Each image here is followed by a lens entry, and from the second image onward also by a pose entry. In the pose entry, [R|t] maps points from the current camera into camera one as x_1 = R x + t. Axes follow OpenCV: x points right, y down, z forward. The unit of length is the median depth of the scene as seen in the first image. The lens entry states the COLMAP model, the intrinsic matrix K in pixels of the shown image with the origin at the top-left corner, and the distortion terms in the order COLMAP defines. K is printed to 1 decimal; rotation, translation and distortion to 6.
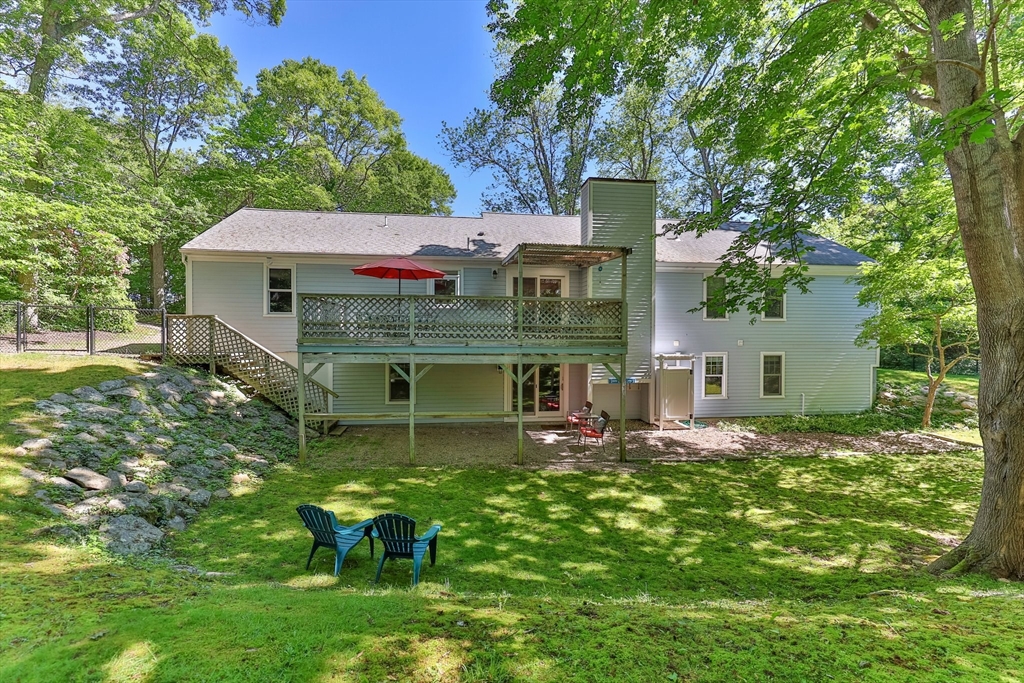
lens RADIAL K [[446.3, 0, 509.4], [0, 446.3, 338.8], [0, 0, 1]] dist [-0.001101, -0.000677]
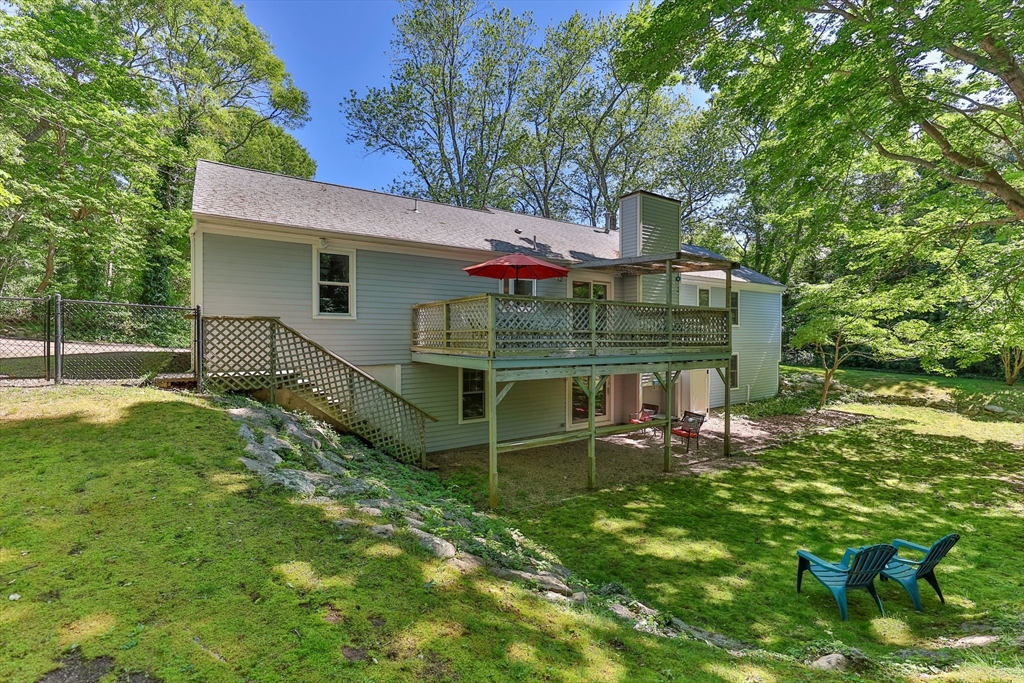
lens RADIAL K [[446.3, 0, 511.3], [0, 446.3, 337.5], [0, 0, 1]] dist [-0.001101, -0.000677]
pose [[0.895071, -0.005479, 0.445890, -0.778852], [0.005752, 0.999983, 0.000741, -0.023939], [-0.445886, 0.001902, 0.895088, 0.274461]]
